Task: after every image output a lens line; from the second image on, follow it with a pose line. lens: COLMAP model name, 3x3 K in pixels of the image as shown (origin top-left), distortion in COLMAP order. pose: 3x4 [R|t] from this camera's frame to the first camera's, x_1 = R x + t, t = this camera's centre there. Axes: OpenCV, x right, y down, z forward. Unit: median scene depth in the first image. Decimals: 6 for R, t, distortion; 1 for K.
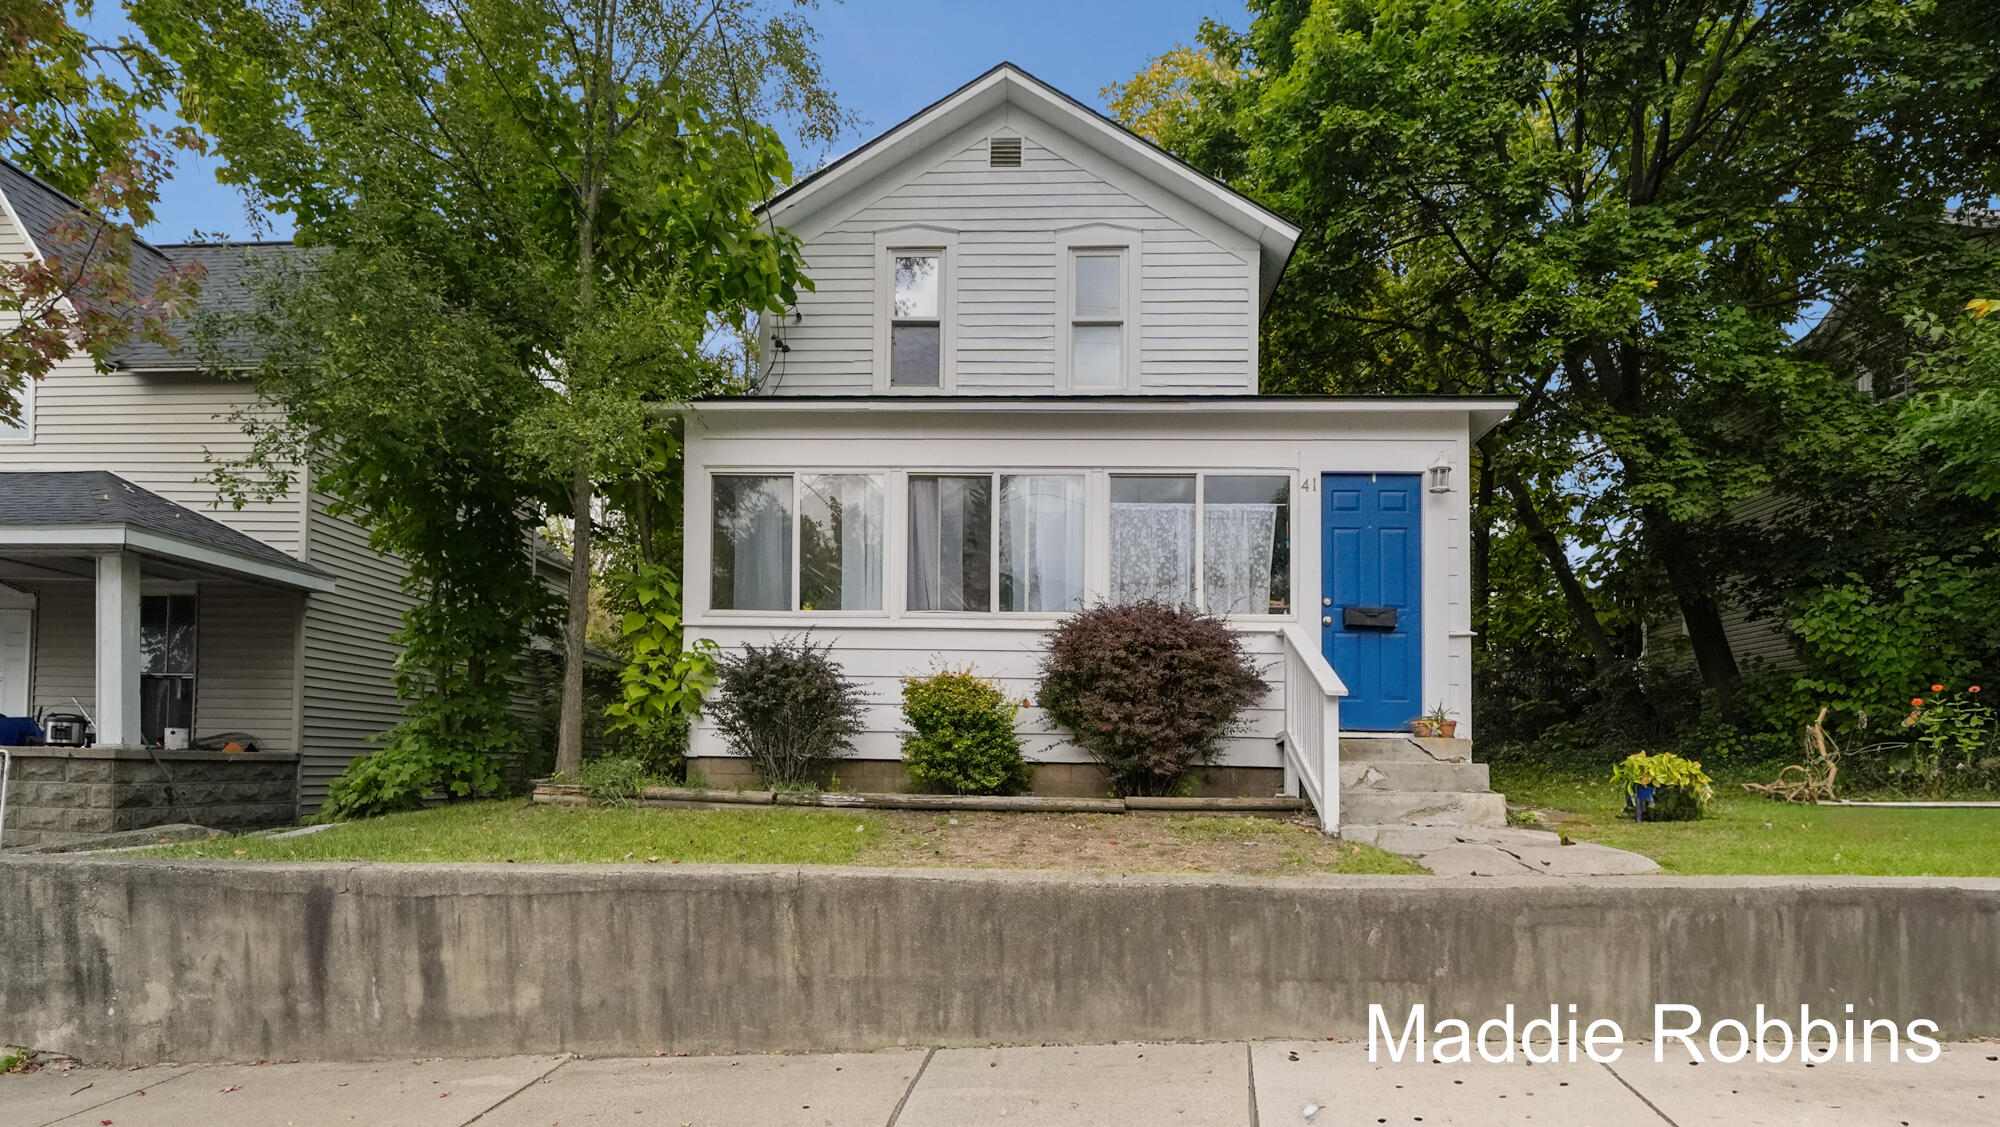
lens RADIAL K [[810.6, 0, 999.5], [0, 810.6, 541.9], [0, 0, 1]] dist [-0.007931, 0.000804]
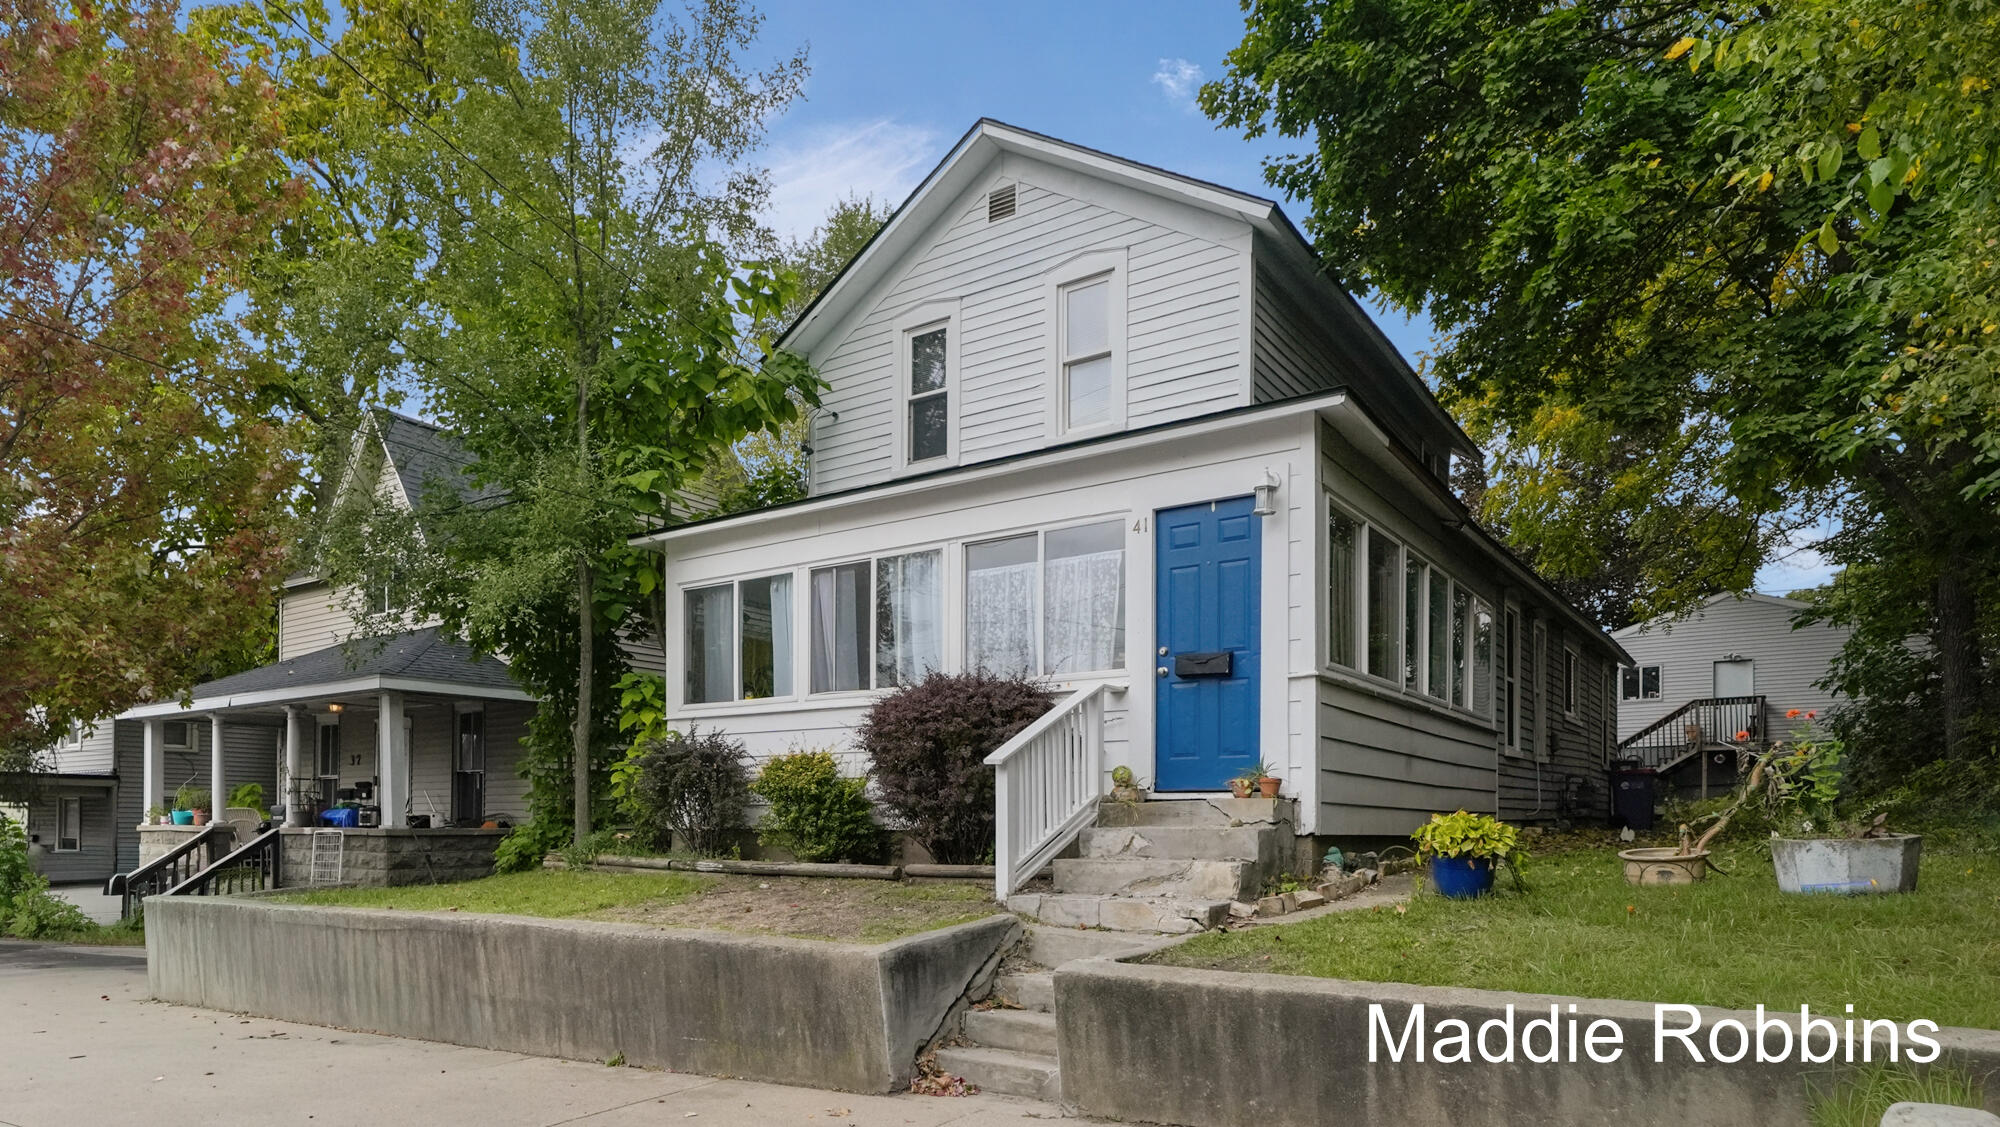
lens RADIAL K [[901.4, 0, 1000.0], [0, 901.4, 563.5], [0, 0, 1]] dist [-0.015220, 0.000123]
pose [[0.898903, -0.137785, -0.415919, 0.647277], [0.133420, 0.990264, -0.039698, -0.008169], [0.417339, -0.019807, 0.908535, -0.004264]]
